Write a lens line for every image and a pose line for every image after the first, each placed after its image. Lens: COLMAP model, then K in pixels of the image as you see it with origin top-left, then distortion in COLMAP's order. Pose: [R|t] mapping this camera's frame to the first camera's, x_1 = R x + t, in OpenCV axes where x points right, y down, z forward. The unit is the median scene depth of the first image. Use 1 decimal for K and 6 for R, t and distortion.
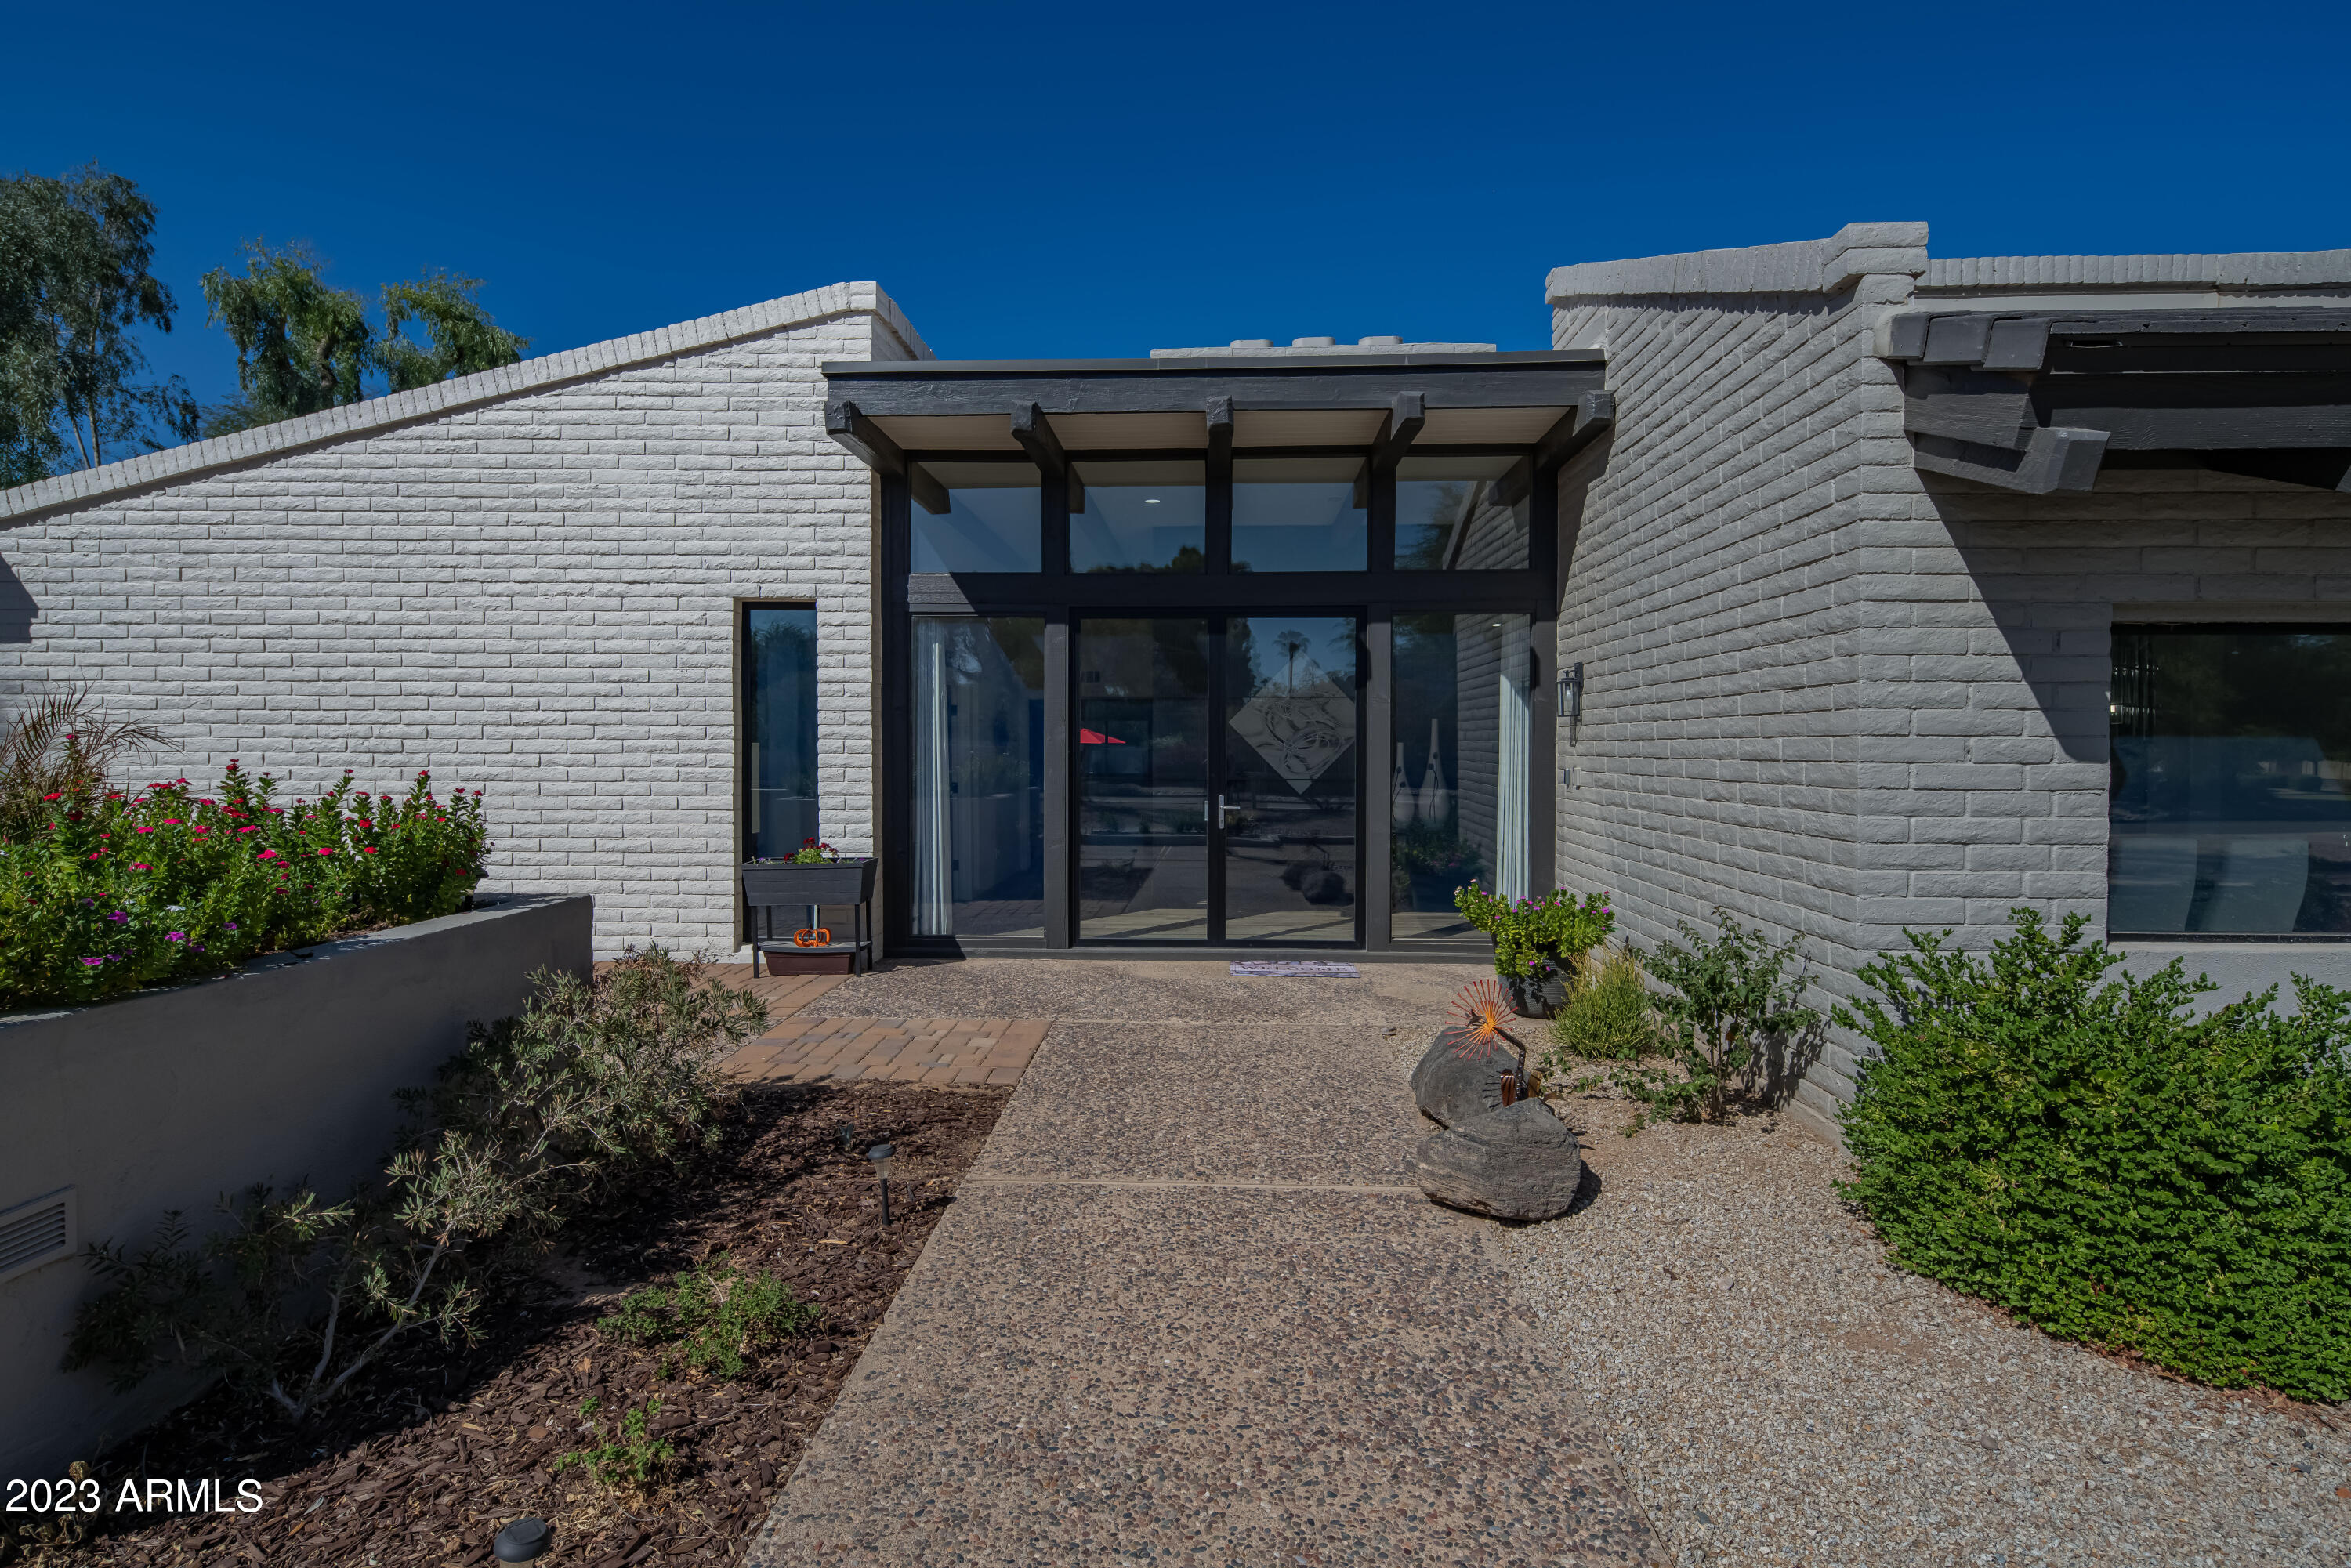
lens RADIAL K [[1152.8, 0, 1176.8], [0, 1152.8, 772.6], [0, 0, 1]] dist [0.002301, -0.000513]
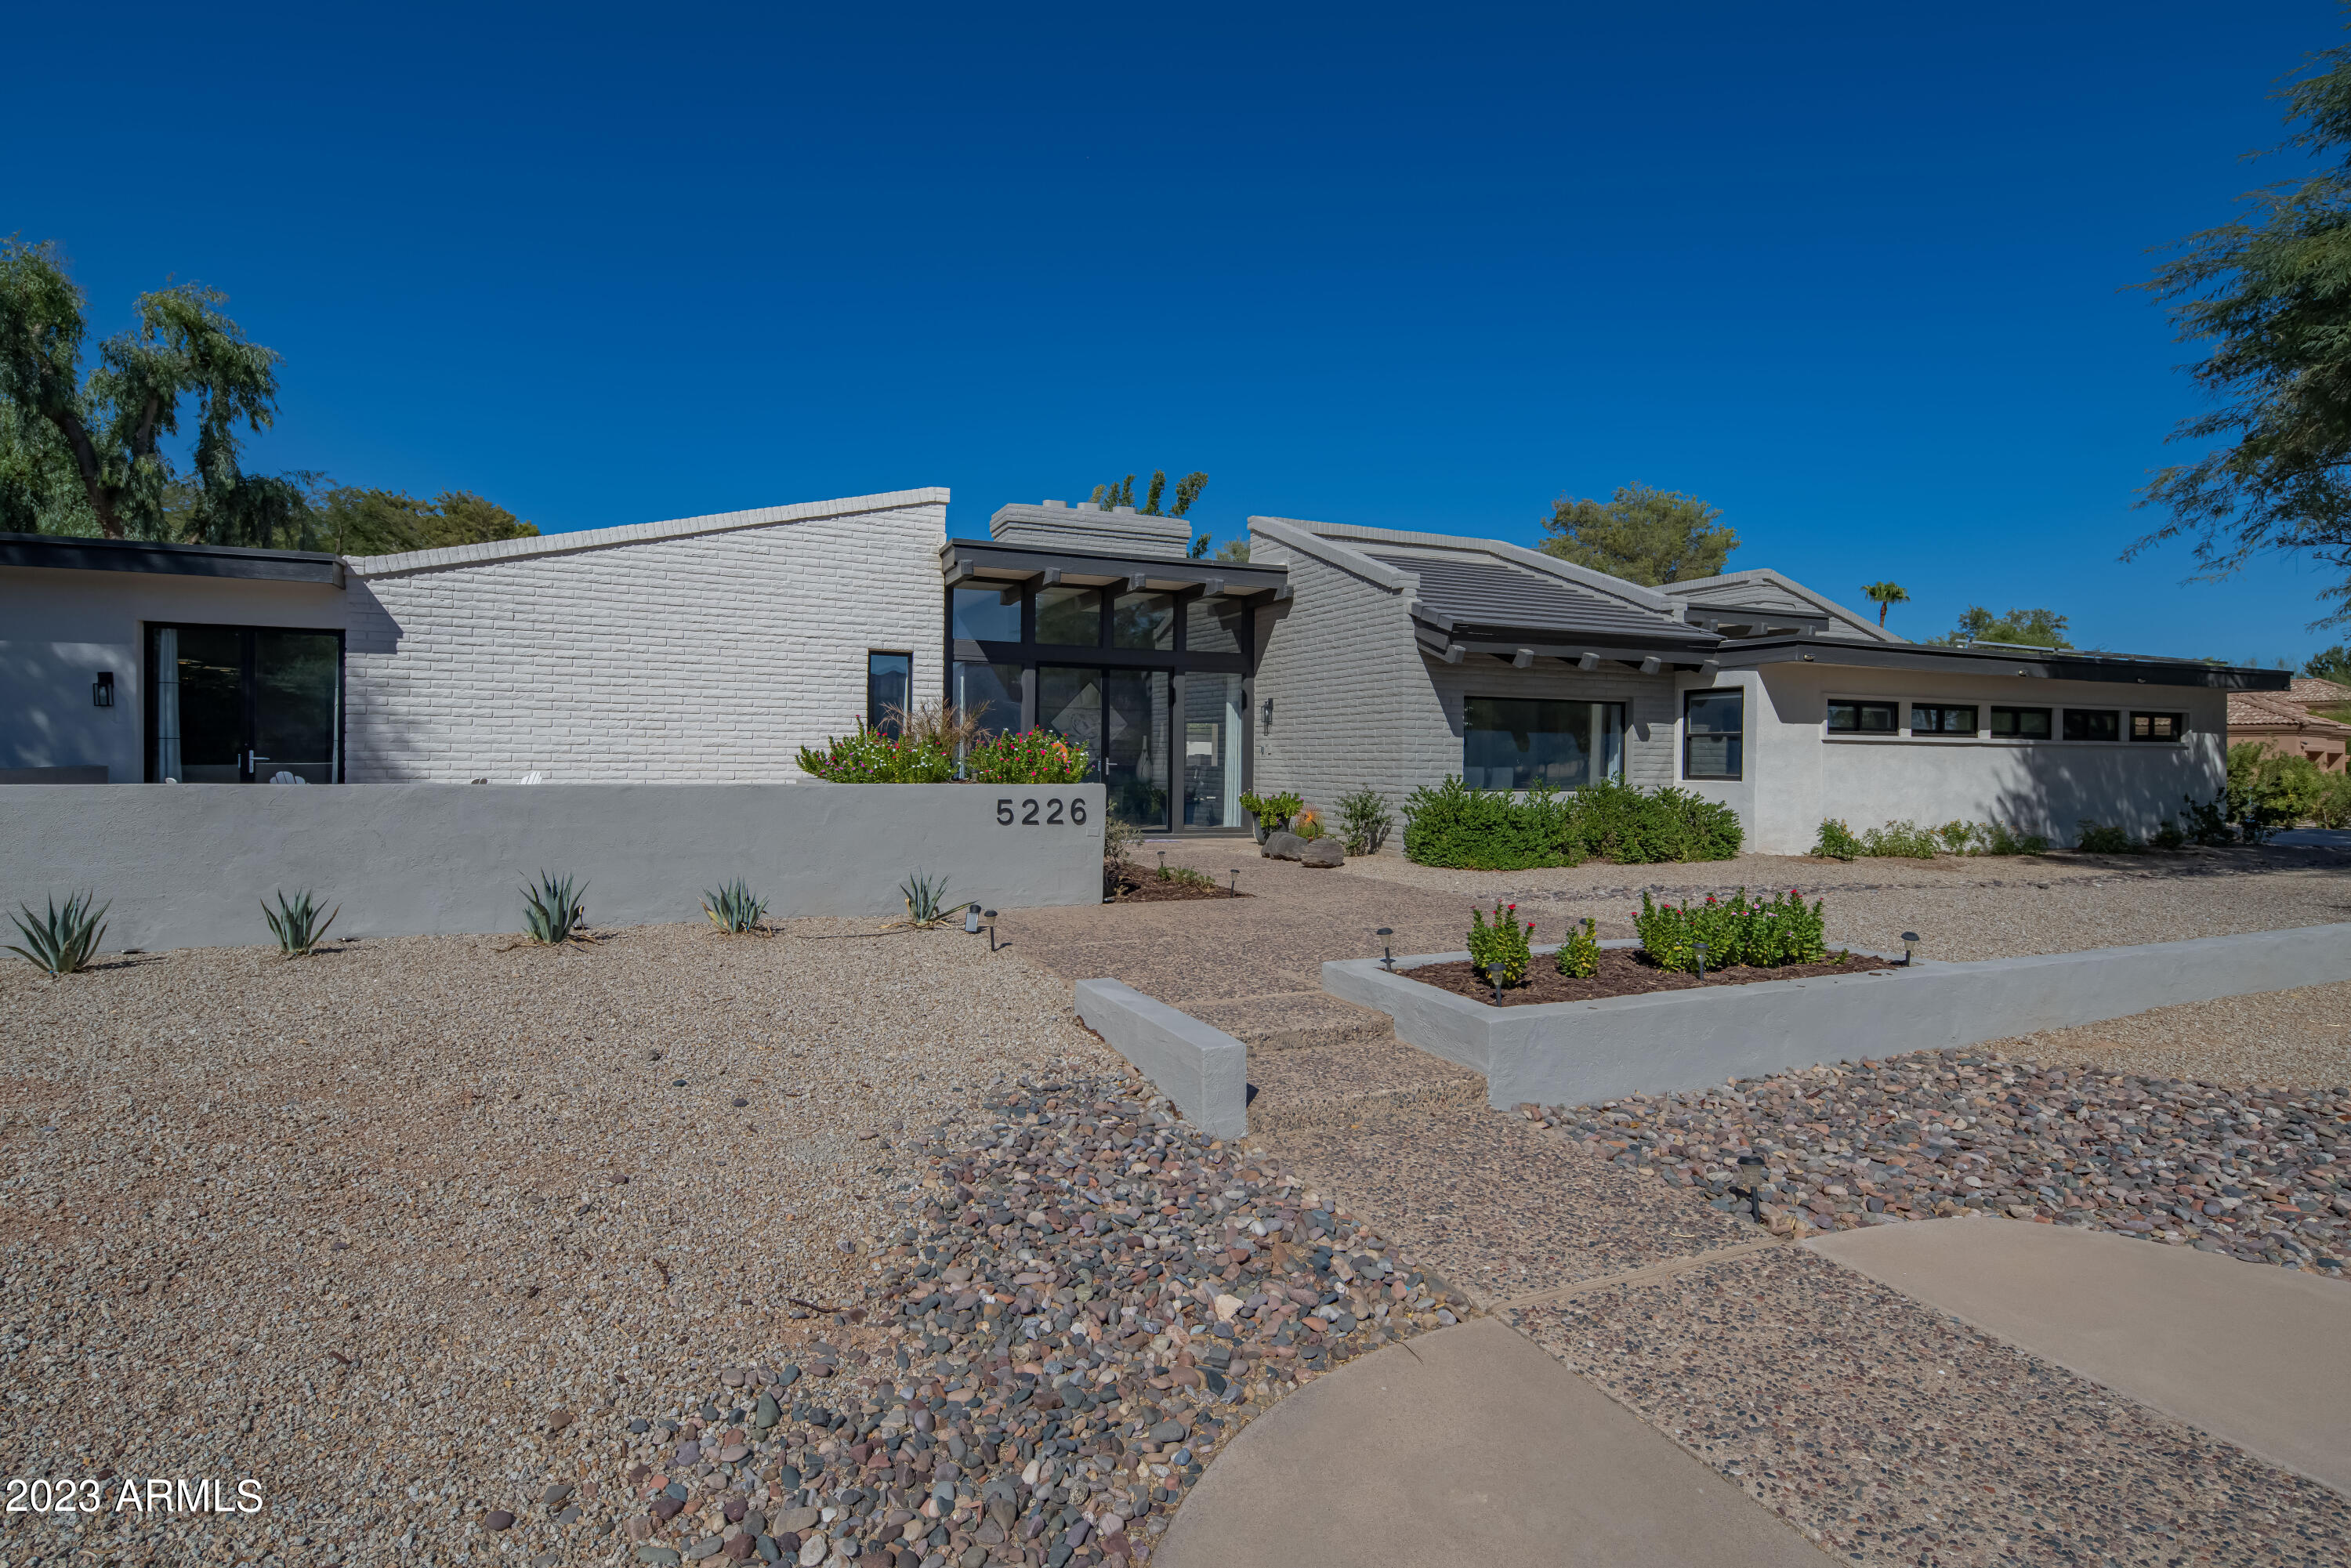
lens RADIAL K [[1152.8, 0, 1176.8], [0, 1152.8, 772.6], [0, 0, 1]] dist [0.002301, -0.000513]
pose [[0.894965, 0.000950, 0.446136, -0.761310], [0.003019, 0.999962, -0.008185, 0.063018], [-0.446127, 0.008673, 0.894928, -0.864457]]
